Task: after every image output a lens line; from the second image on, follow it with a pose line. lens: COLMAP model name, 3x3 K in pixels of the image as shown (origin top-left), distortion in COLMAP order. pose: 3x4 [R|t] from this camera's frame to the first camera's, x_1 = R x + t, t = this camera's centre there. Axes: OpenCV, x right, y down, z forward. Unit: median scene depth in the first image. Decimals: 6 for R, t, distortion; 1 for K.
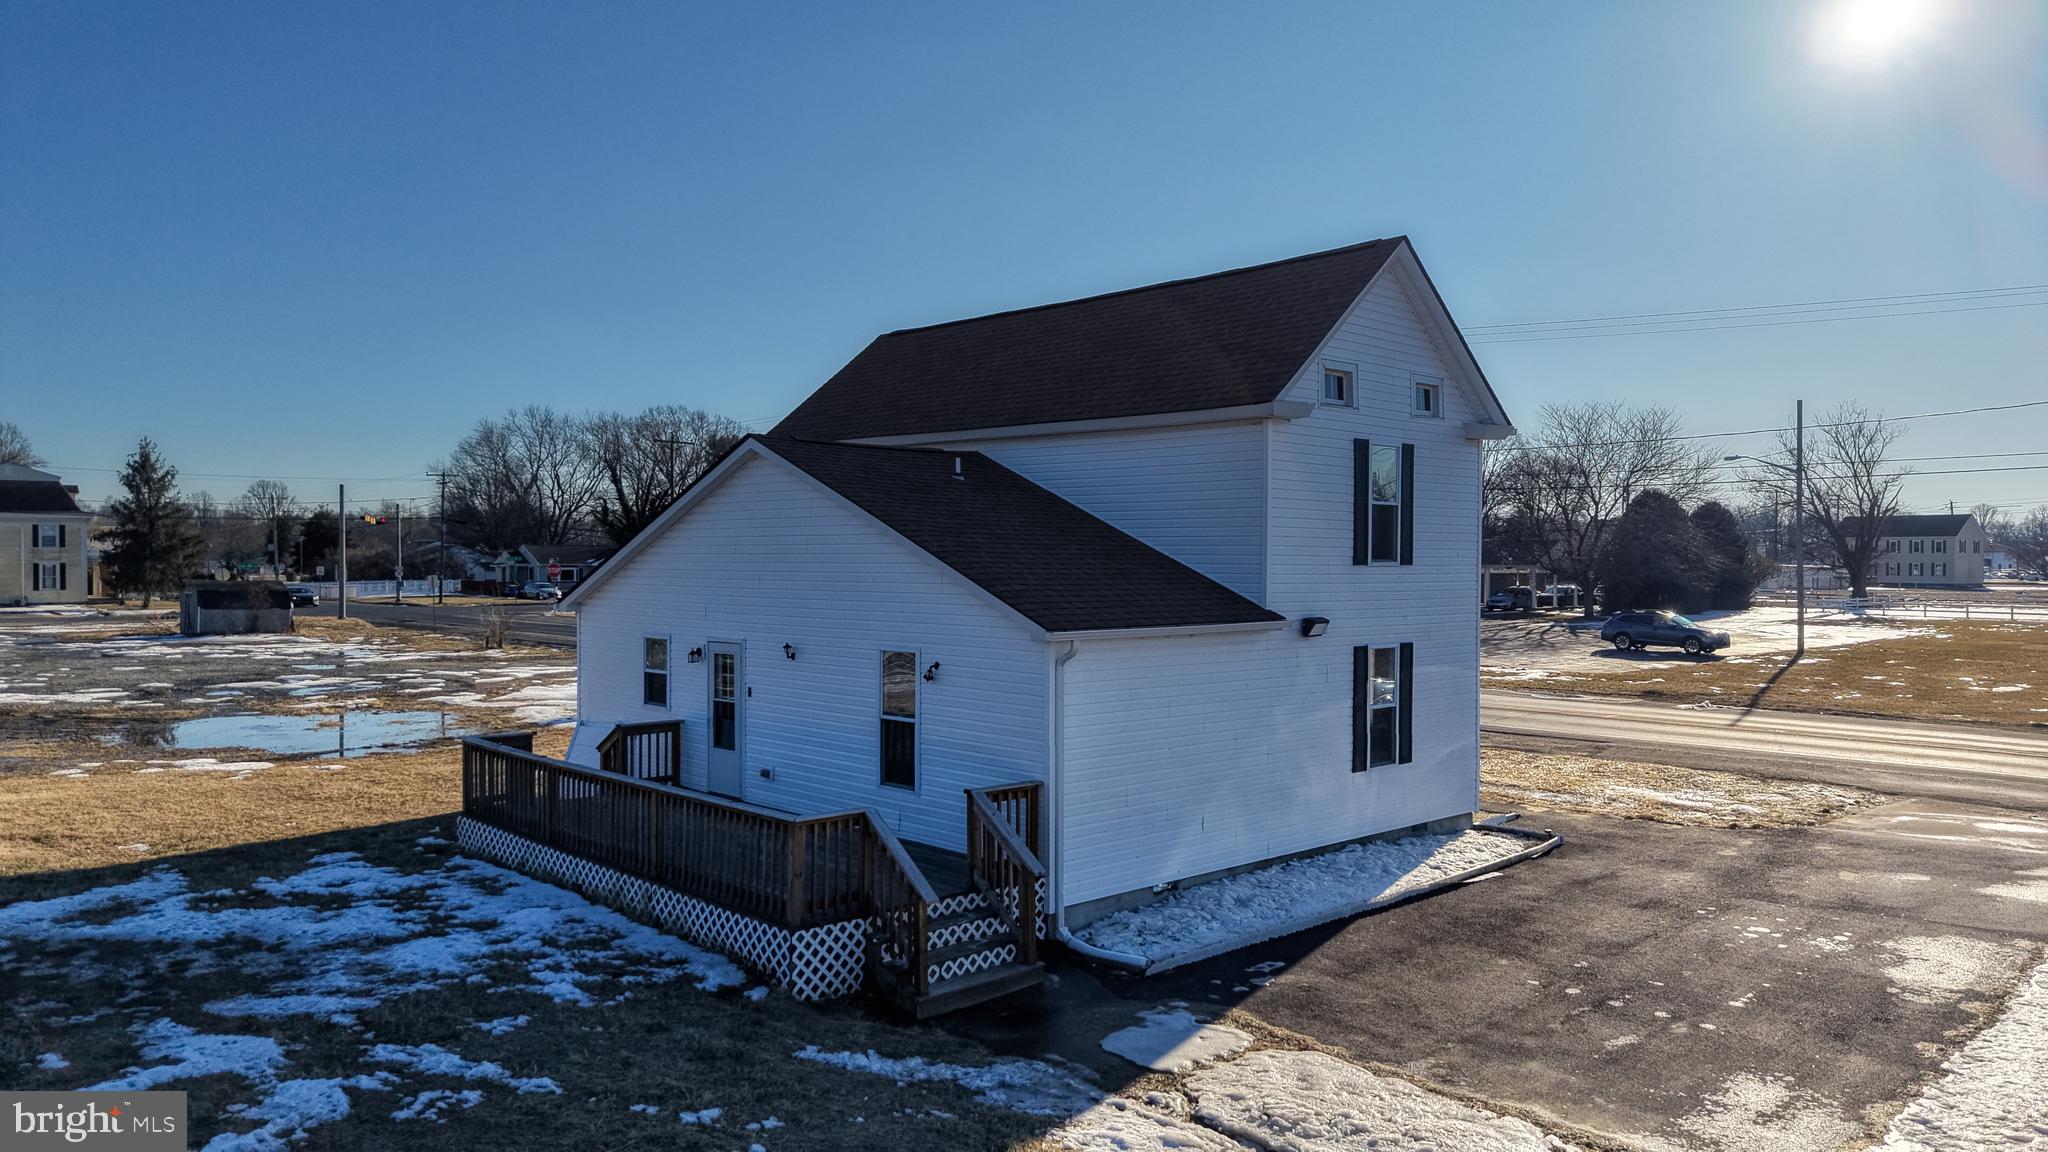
lens RADIAL K [[1381.2, 0, 1029.2], [0, 1381.2, 581.3], [0, 0, 1]] dist [0.031723, -0.036117]
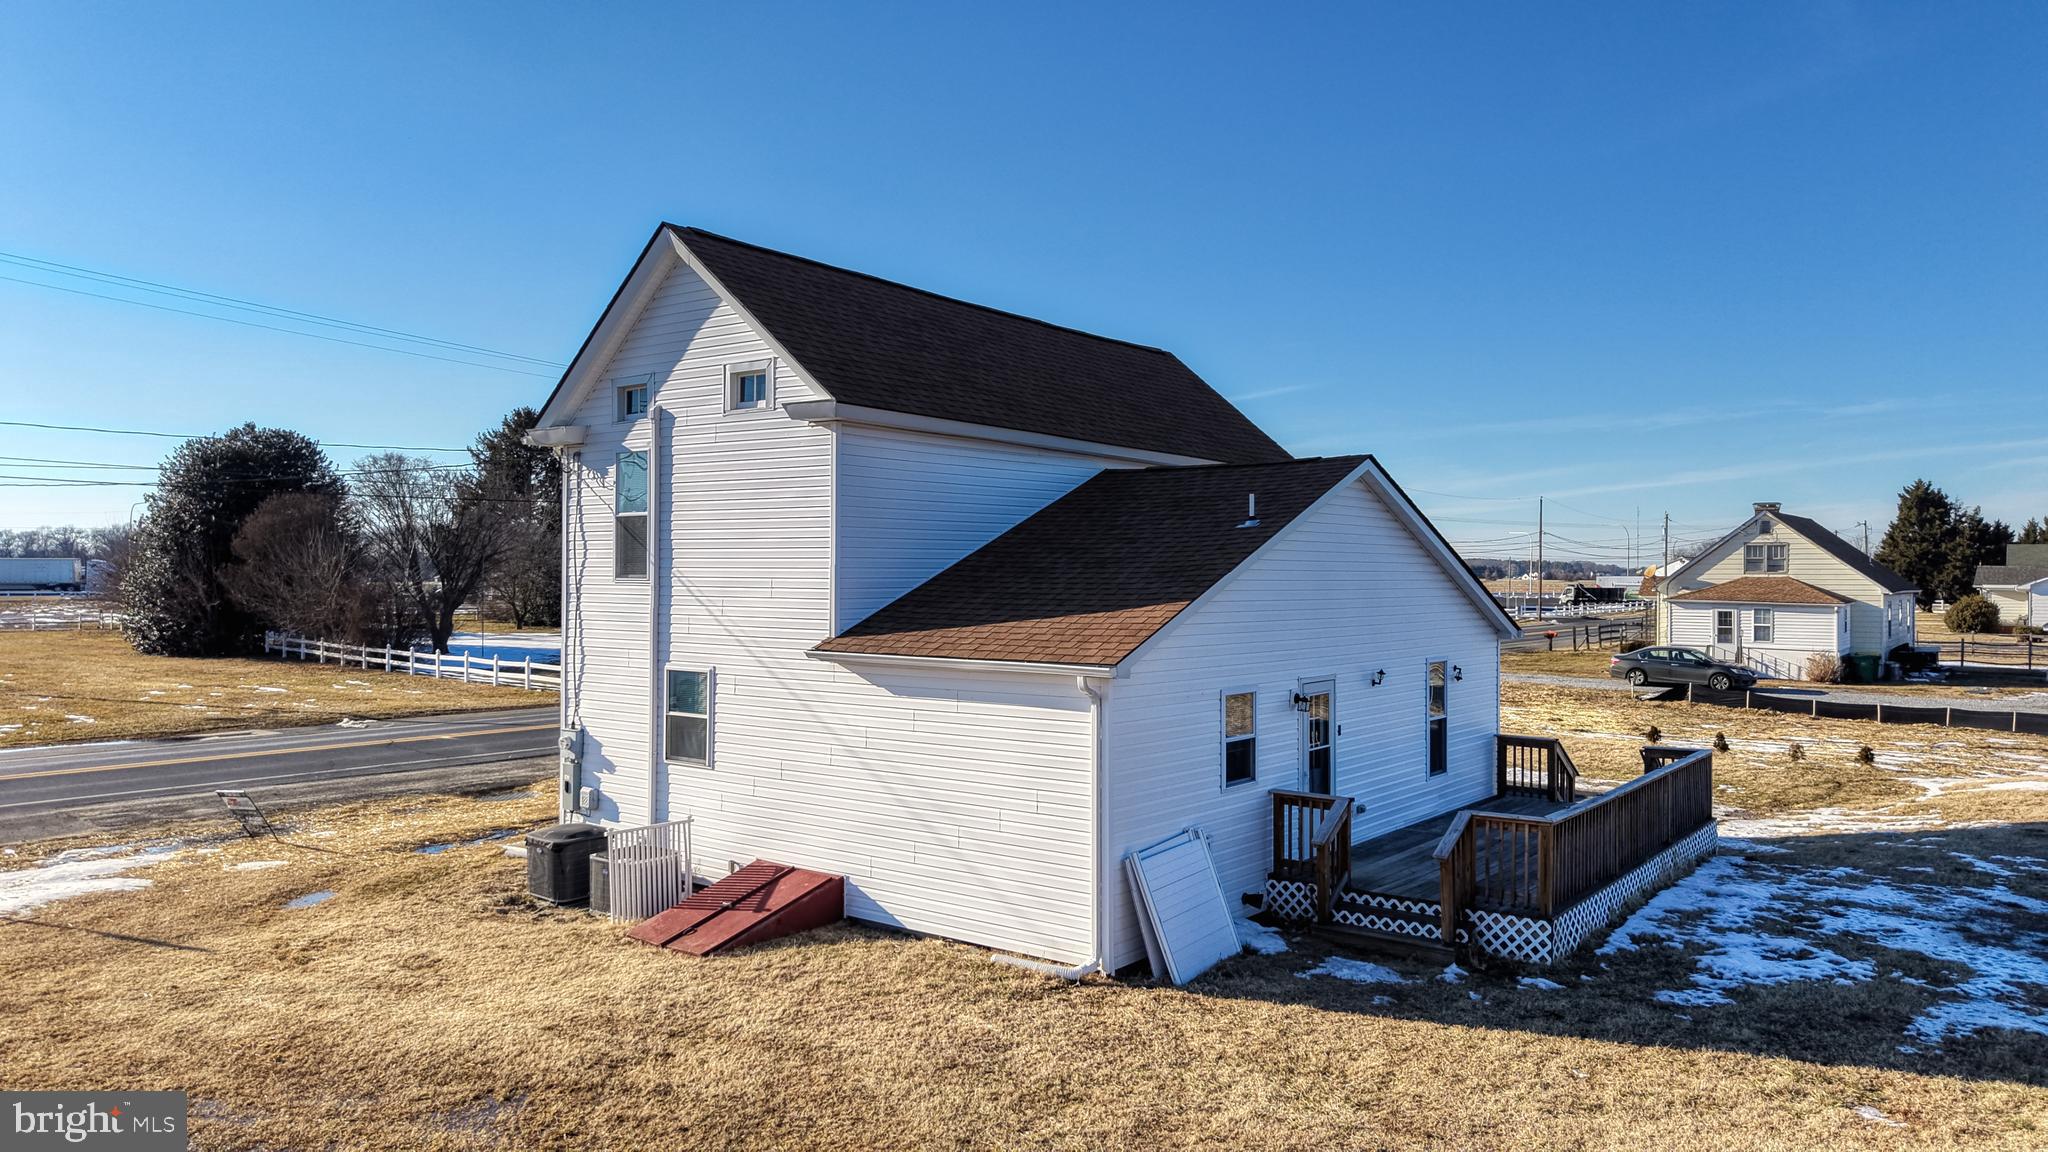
lens RADIAL K [[1381.2, 0, 1029.2], [0, 1381.2, 581.3], [0, 0, 1]] dist [0.031723, -0.036117]
pose [[-0.160781, -0.009477, 0.986945, -1.066584], [0.009420, 0.999894, 0.011136, -0.031079], [-0.986945, 0.011088, -0.160675, 1.331922]]
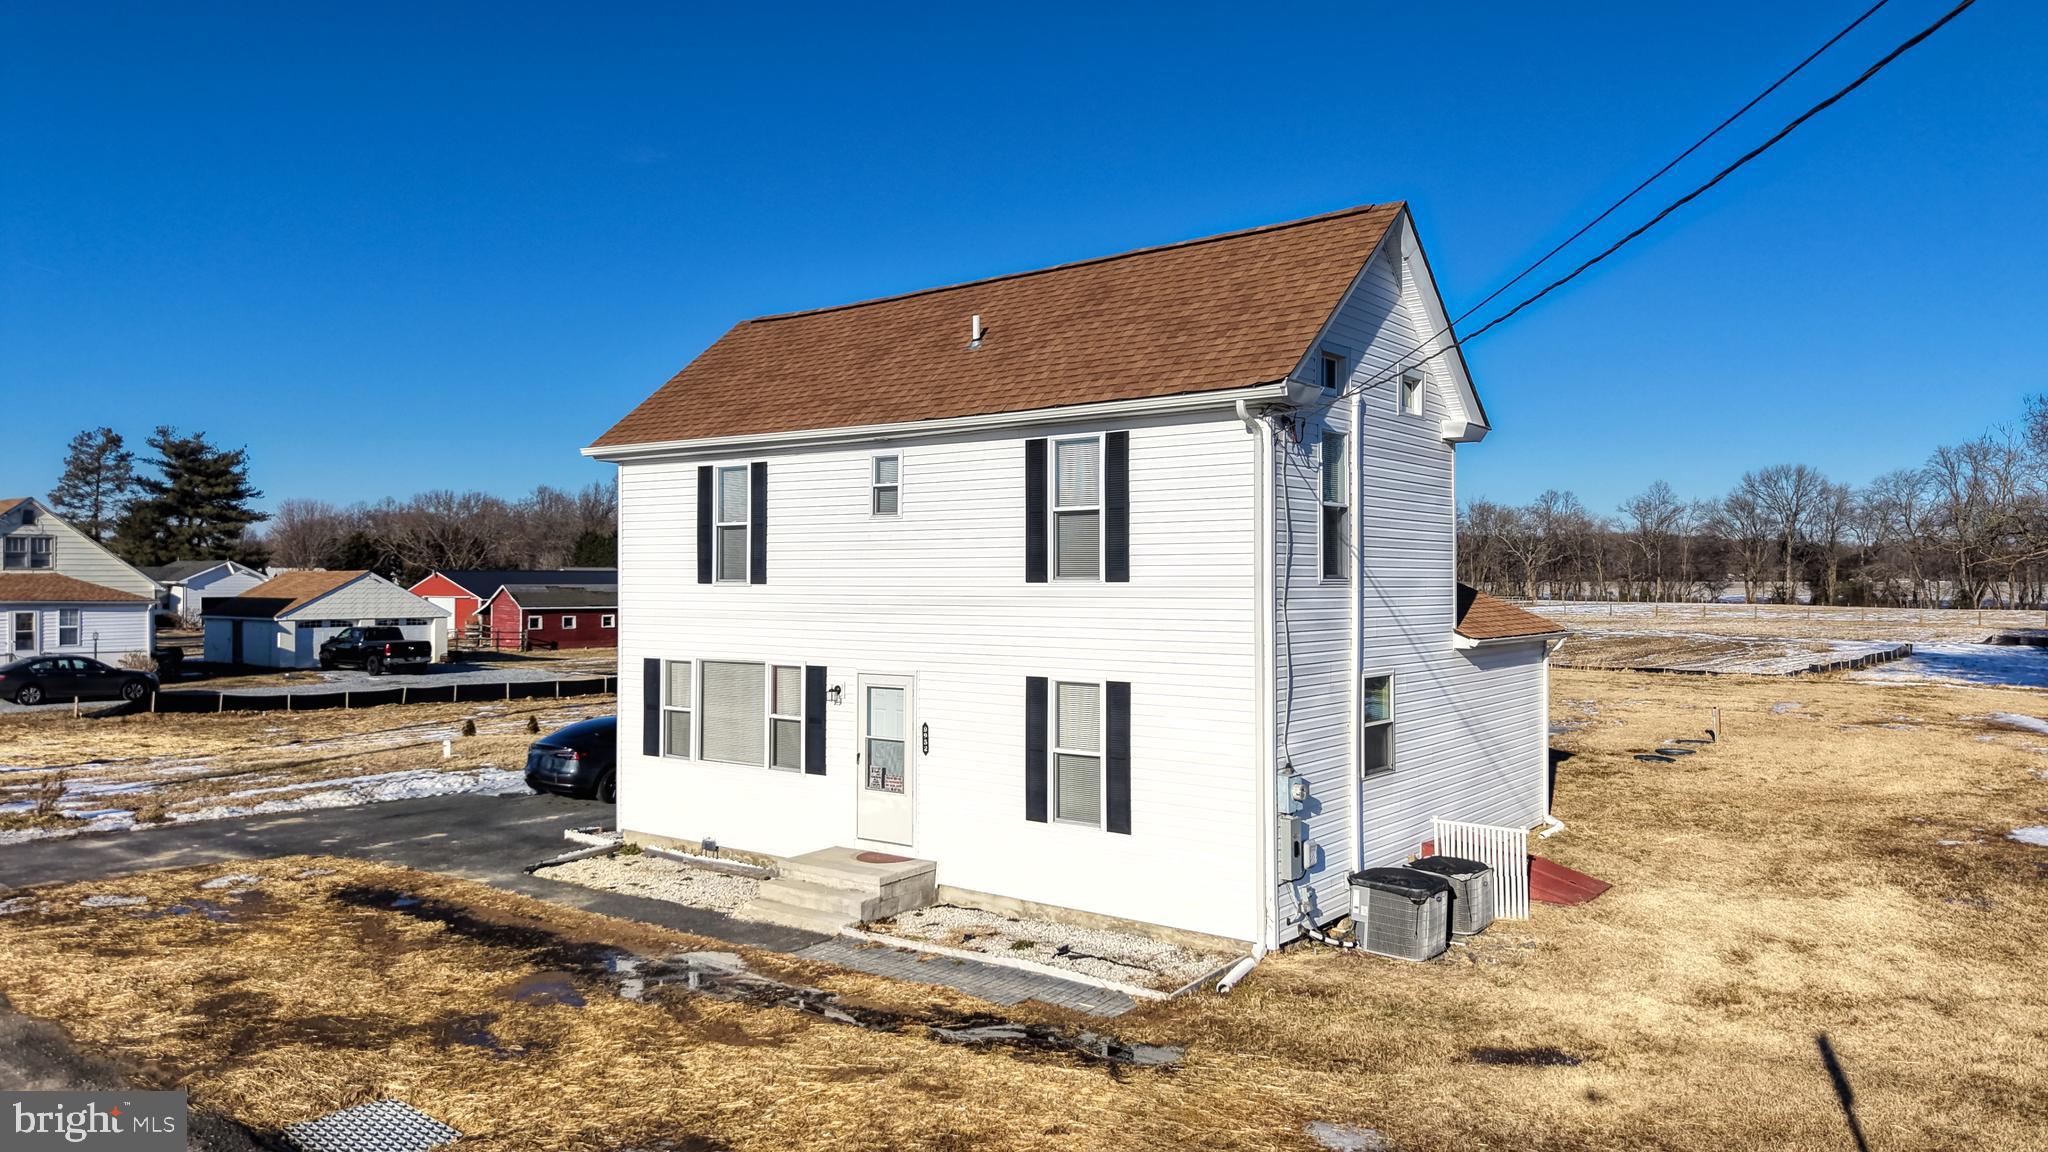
lens RADIAL K [[1379.4, 0, 1024.0], [0, 1379.4, 576.0], [0, 0, 1]] dist [0.048317, -0.064736]
pose [[-0.987483, -0.006446, -0.157592, 0.209657], [-0.008494, 0.999888, 0.012320, -0.035216], [0.157495, 0.013505, -0.987427, 2.216486]]
